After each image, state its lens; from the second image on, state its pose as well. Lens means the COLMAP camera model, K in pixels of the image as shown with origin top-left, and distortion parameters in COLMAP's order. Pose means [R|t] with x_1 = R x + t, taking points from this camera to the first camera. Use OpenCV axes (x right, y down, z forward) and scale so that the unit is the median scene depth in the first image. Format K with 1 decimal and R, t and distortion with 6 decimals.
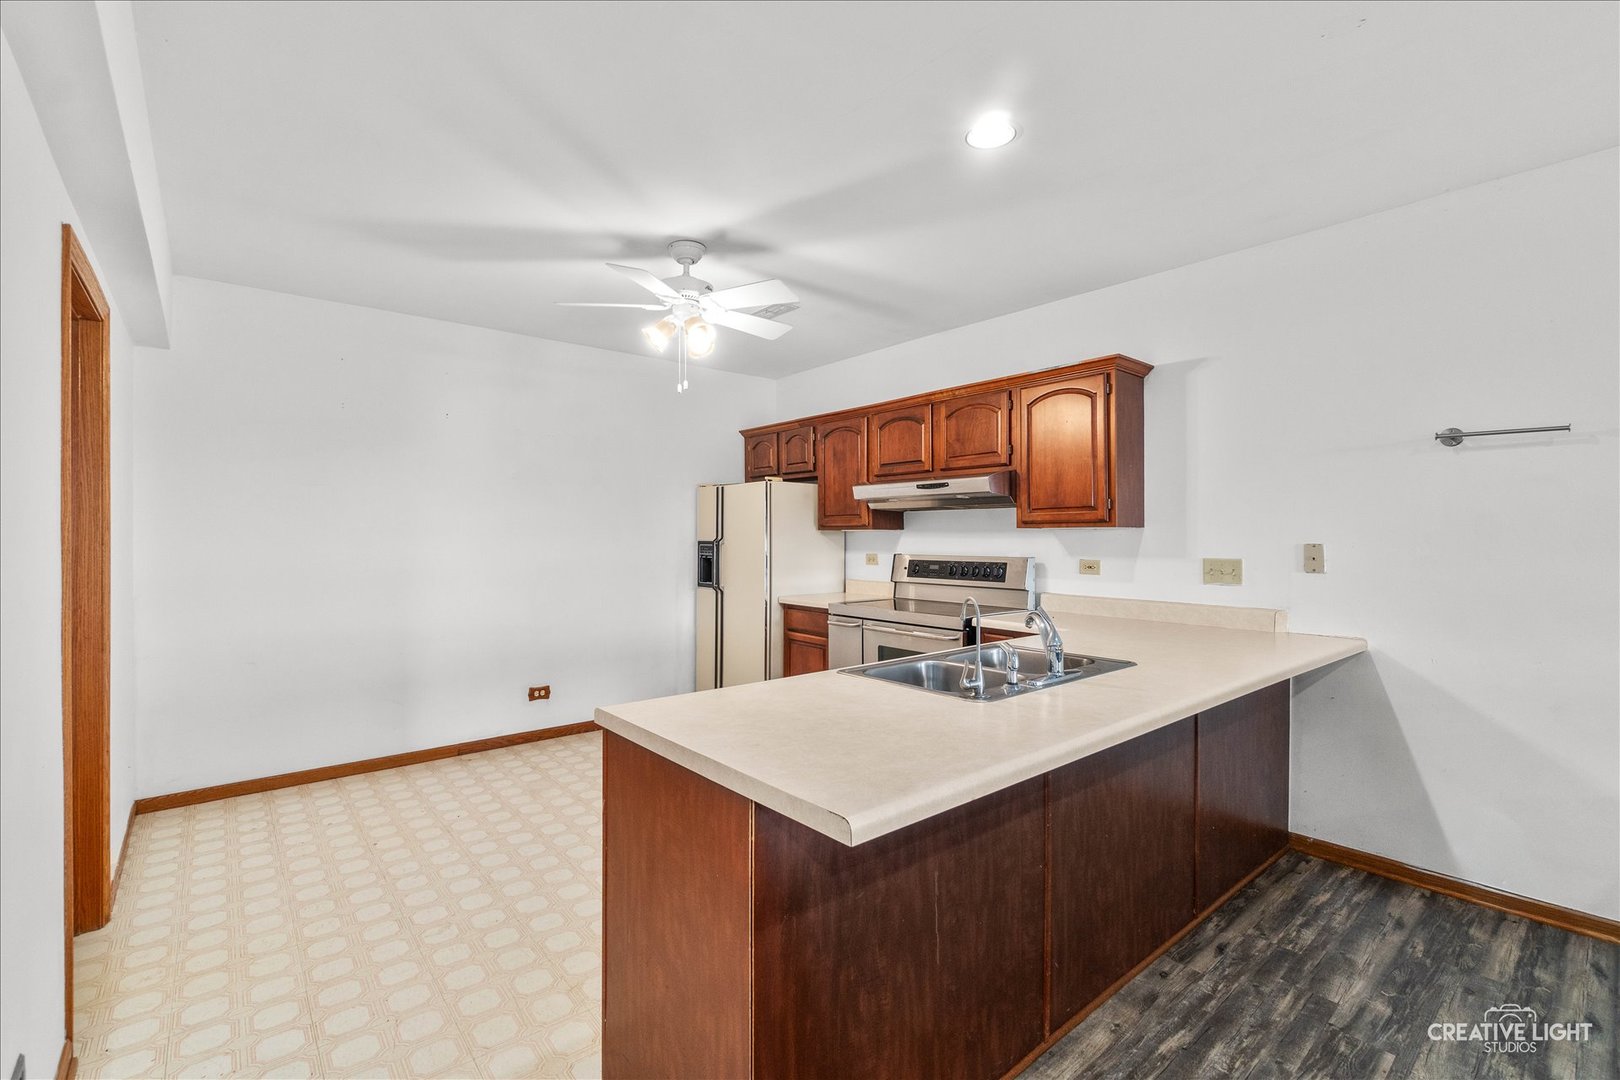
lens RADIAL K [[723.9, 0, 813.5], [0, 723.9, 540.4], [0, 0, 1]] dist [-0.000093, 0.000287]
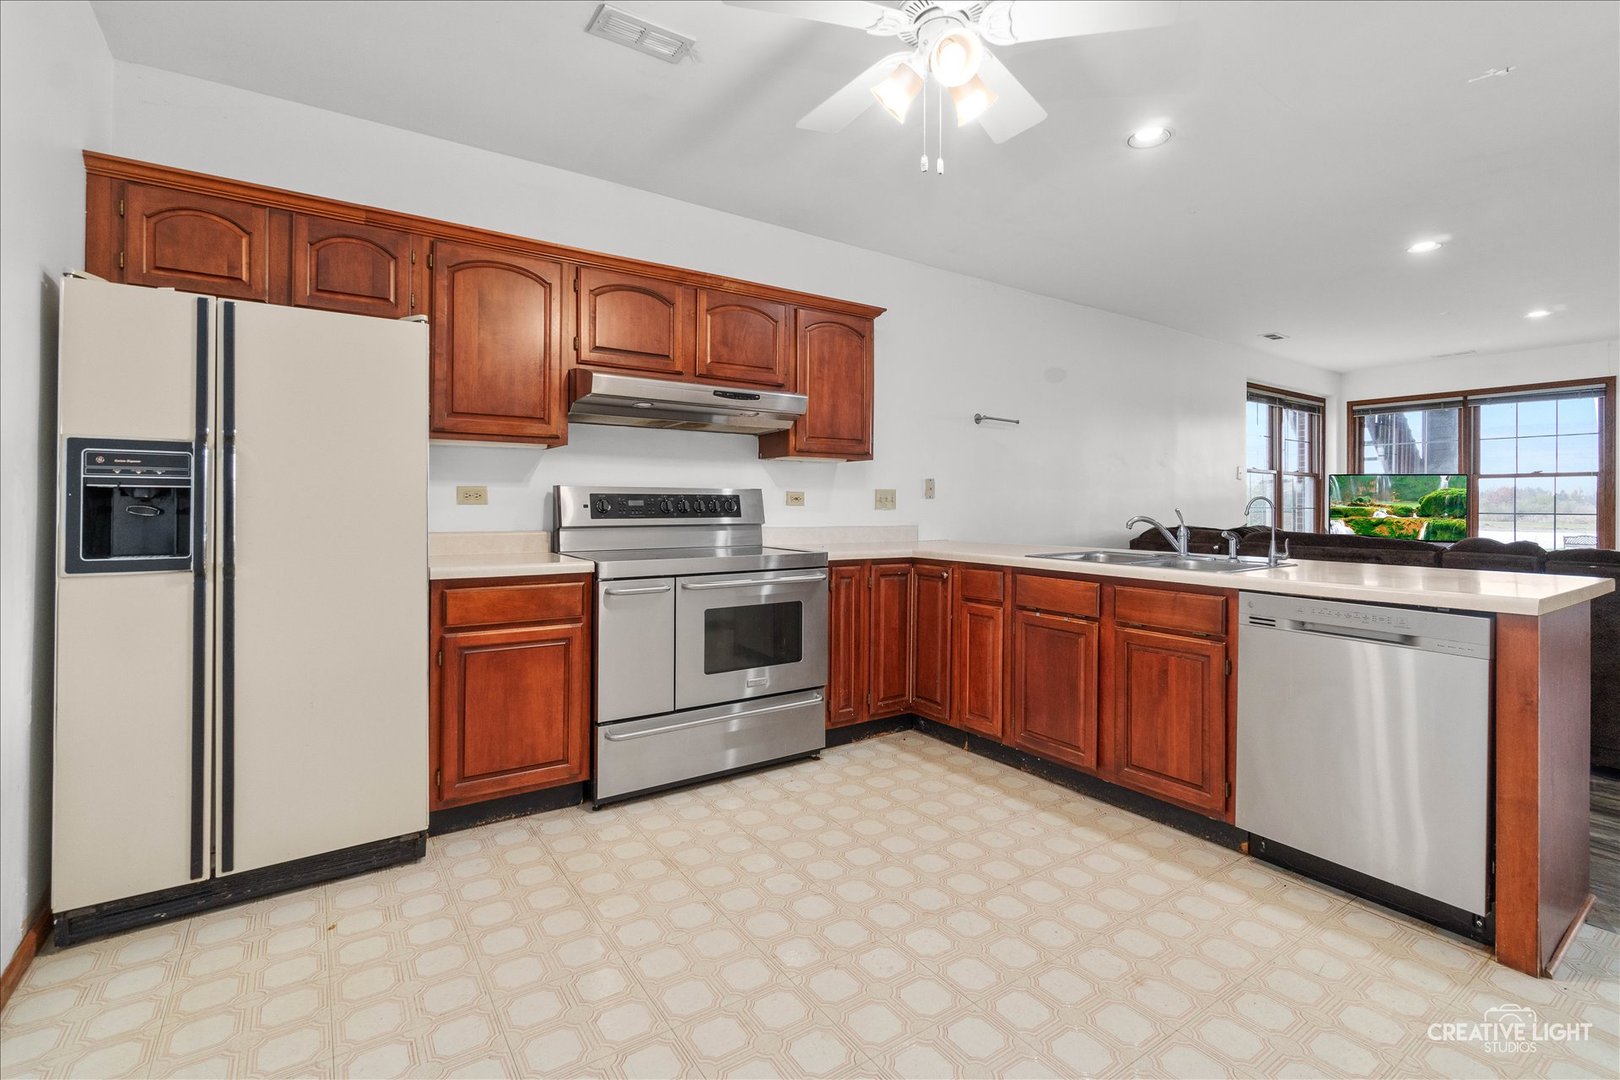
lens RADIAL K [[723.9, 0, 813.1], [0, 723.9, 499.5], [0, 0, 1]] dist [-0.000093, 0.000287]
pose [[0.095869, 0.008325, 0.995359, -0.589233], [0.004876, 0.999949, -0.008833, 0.043752], [-0.995382, 0.005700, 0.095824, 0.811645]]
